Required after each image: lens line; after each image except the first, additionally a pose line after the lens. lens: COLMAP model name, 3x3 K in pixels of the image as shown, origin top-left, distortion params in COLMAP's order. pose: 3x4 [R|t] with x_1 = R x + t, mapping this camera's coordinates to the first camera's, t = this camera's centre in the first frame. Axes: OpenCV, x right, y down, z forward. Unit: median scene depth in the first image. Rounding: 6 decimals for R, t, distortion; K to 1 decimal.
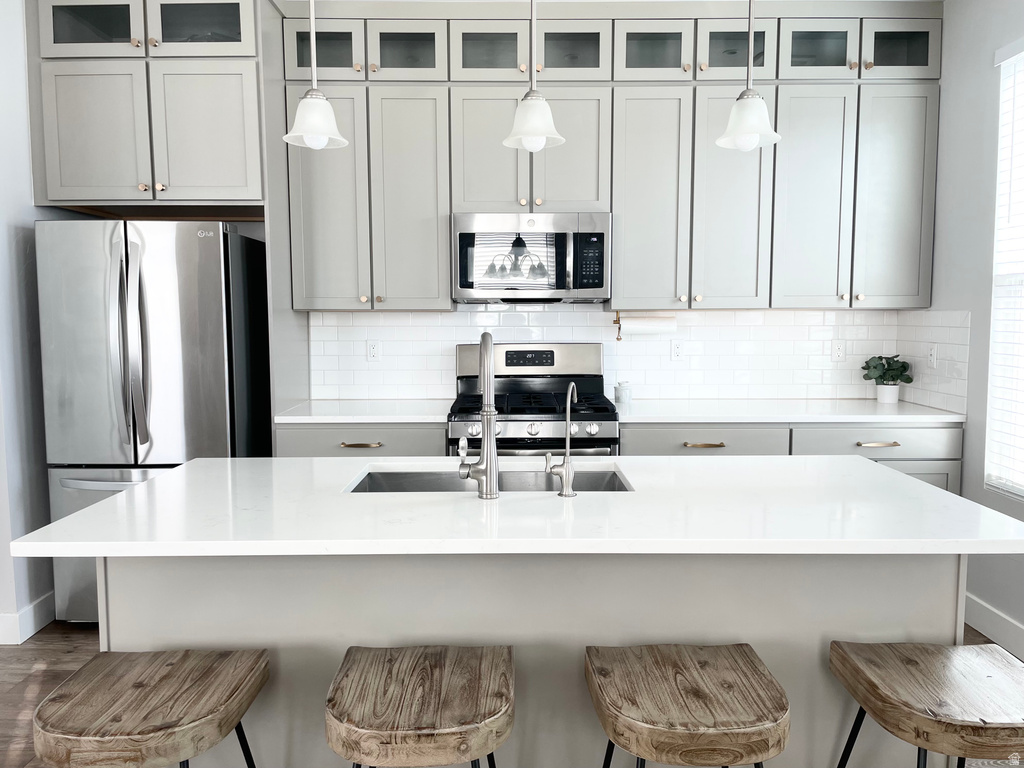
lens RADIAL K [[791.8, 0, 511.9], [0, 791.8, 385.5], [0, 0, 1]] dist [0.061349, -0.028229]
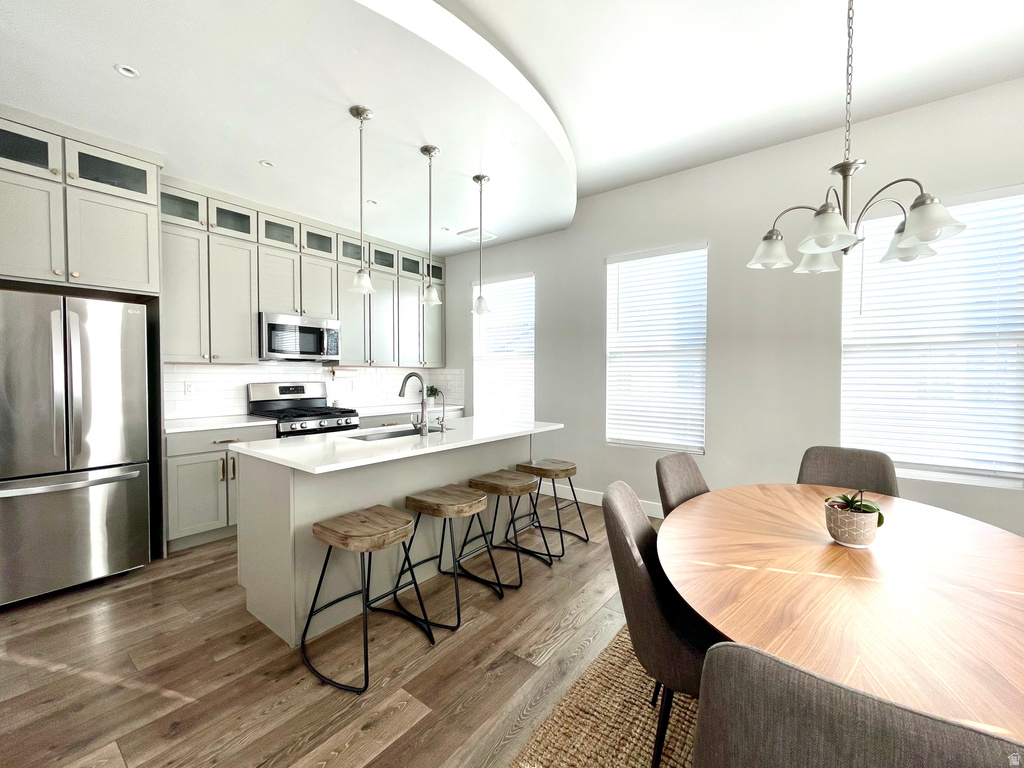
lens RADIAL K [[422.2, 0, 503.3], [0, 422.2, 385.2], [0, 0, 1]] dist [0.001246, -0.000623]
pose [[0.623686, -0.017459, 0.781480, -0.496178], [0.064292, 0.997509, -0.029024, 0.017791], [-0.779026, 0.068345, 0.623255, -0.040880]]
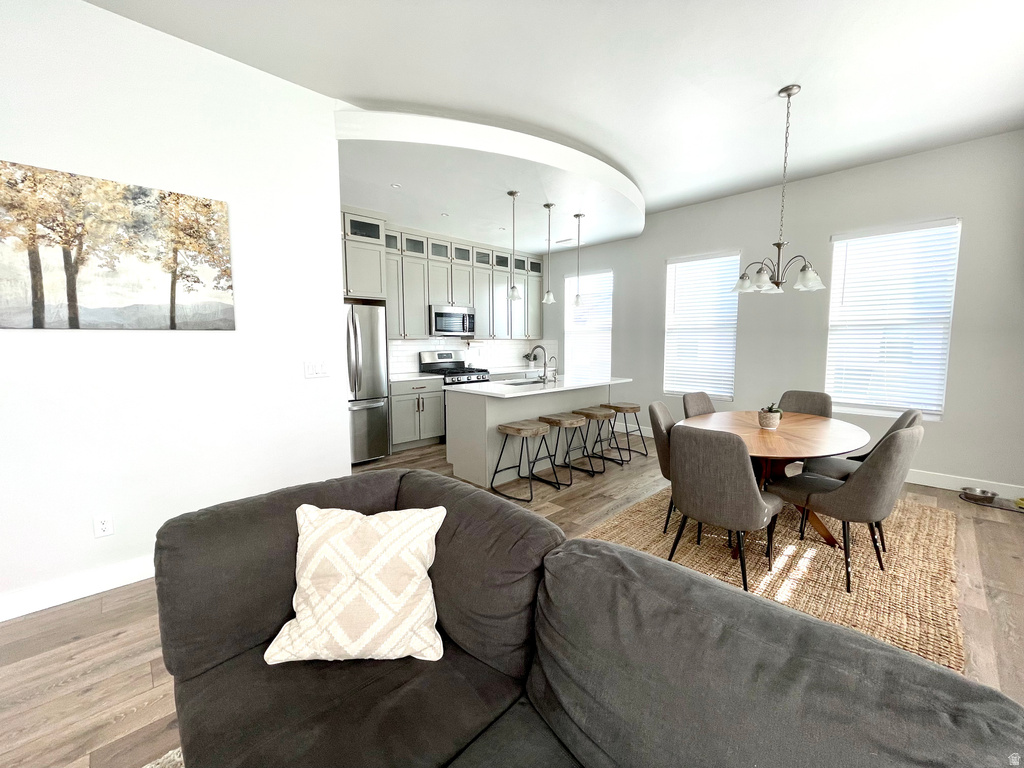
lens RADIAL K [[422.2, 0, 517.3], [0, 422.2, 383.1], [0, 0, 1]] dist [0.001246, -0.000623]
pose [[0.717823, -0.071337, 0.692562, -0.921707], [0.061125, 0.997353, 0.039378, 0.020619], [-0.693537, 0.014066, 0.720283, -0.296748]]
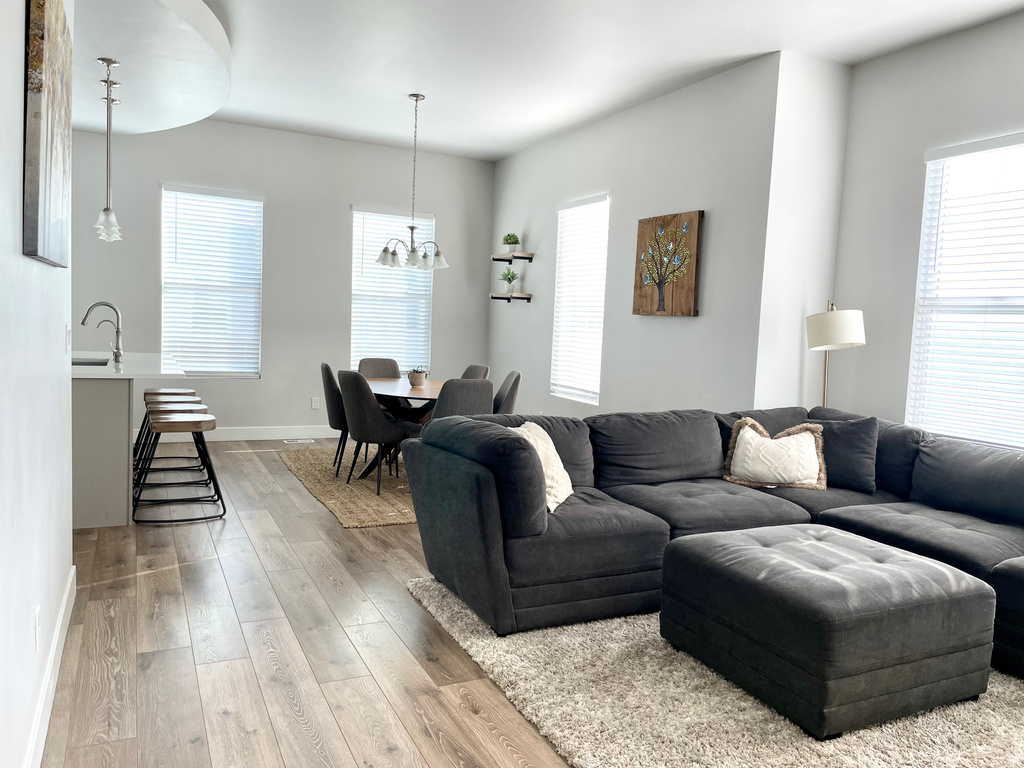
lens RADIAL K [[791.8, 0, 512.5], [0, 791.8, 381.6], [0, 0, 1]] dist [0.061349, -0.028229]
pose [[-0.439555, -0.088733, 0.893822, -1.695912], [0.029791, 0.993121, 0.113242, -0.037824], [-0.897721, 0.076404, -0.433888, 0.546011]]
